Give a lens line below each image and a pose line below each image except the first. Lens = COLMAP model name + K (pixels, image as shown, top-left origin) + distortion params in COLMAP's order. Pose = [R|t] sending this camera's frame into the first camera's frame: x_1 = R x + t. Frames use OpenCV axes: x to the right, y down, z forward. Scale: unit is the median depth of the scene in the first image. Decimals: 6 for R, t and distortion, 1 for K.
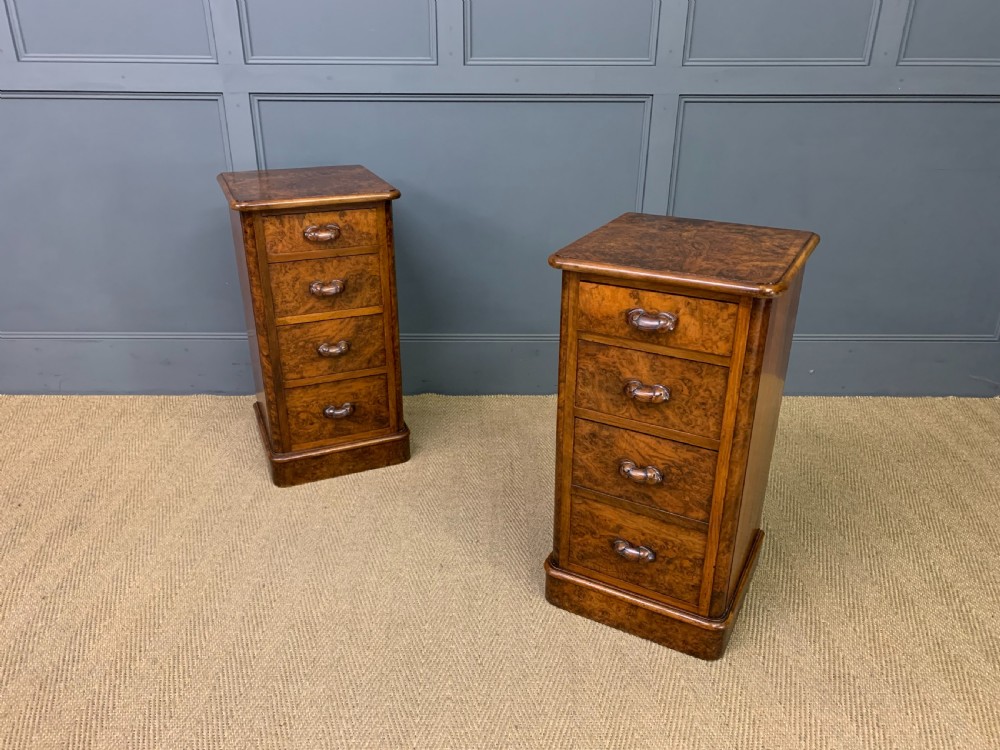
lens RADIAL K [[765.0, 0, 493.3], [0, 765.0, 375.1], [0, 0, 1]] dist [0.045976, -0.029997]
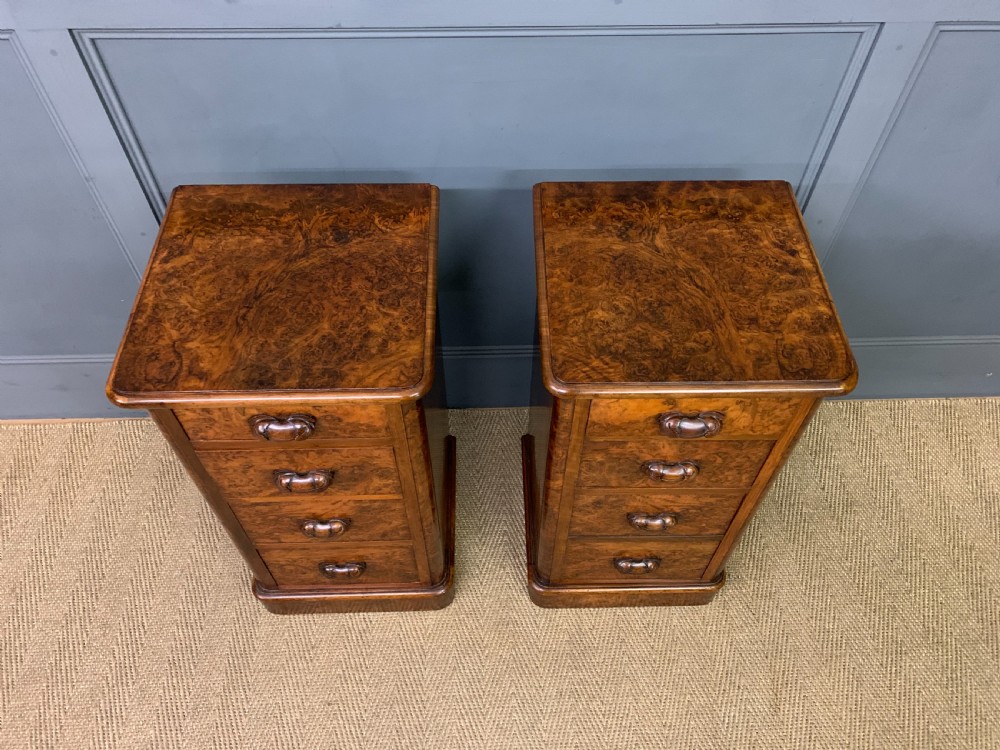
lens RADIAL K [[765.0, 0, 504.7], [0, 765.0, 377.7], [0, 0, 1]] dist [0.045976, -0.029997]
pose [[0.867919, -0.390161, 0.307394, -0.171398], [0.192879, 0.835034, 0.515283, -0.512538], [-0.457728, -0.387934, 0.799996, 0.440574]]
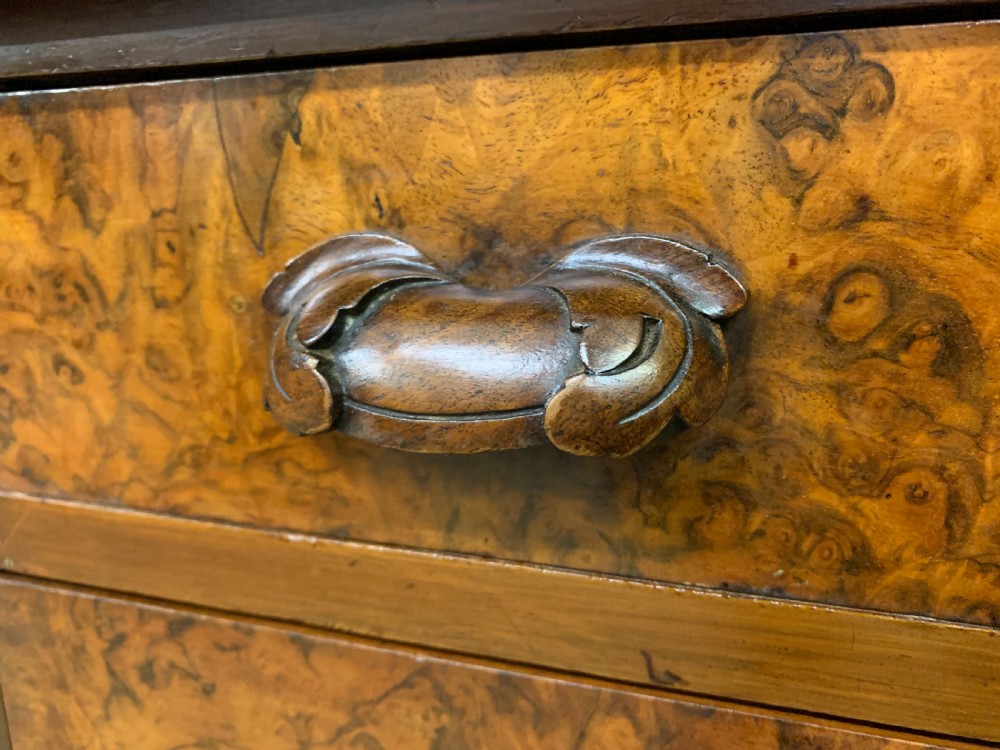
lens RADIAL K [[765.0, 0, 504.9], [0, 765.0, 384.6], [0, 0, 1]] dist [0.045976, -0.029997]
pose [[0.985384, -0.037116, 0.166256, -0.160603], [0.073292, 0.973397, -0.217087, -0.116503], [-0.153776, 0.226100, 0.961890, 1.006739]]
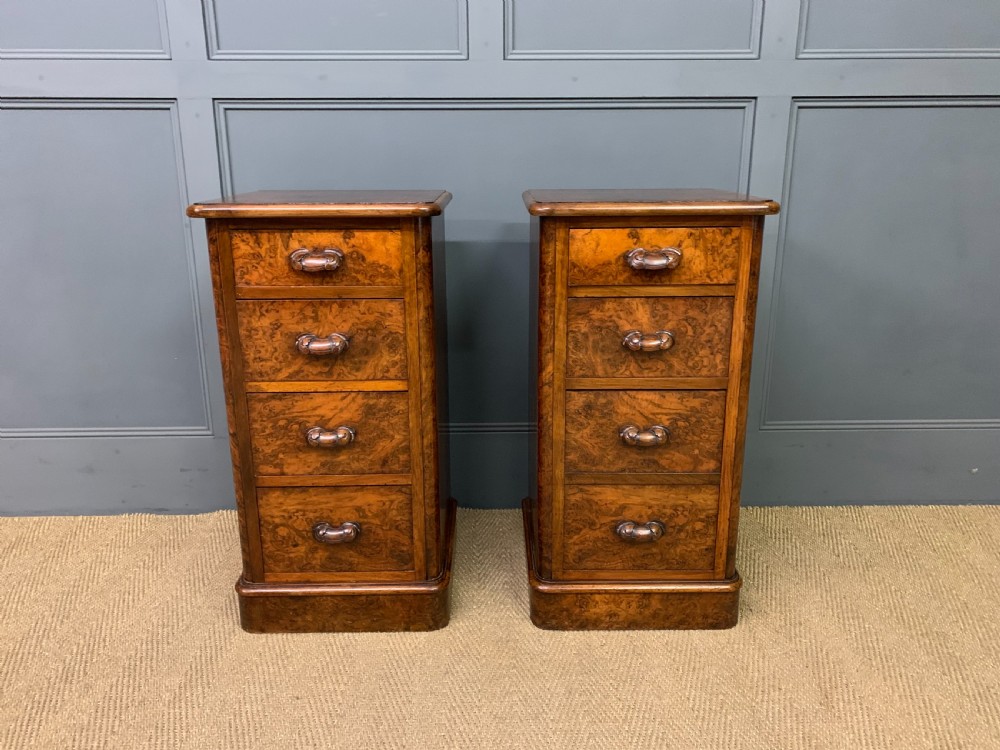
lens RADIAL K [[765.0, 0, 497.1], [0, 765.0, 368.0], [0, 0, 1]] dist [0.045976, -0.029997]
pose [[0.876746, -0.130494, 0.462913, -0.388955], [0.201309, 0.973689, -0.106794, 0.112868], [-0.436797, 0.186819, 0.879947, 0.257527]]
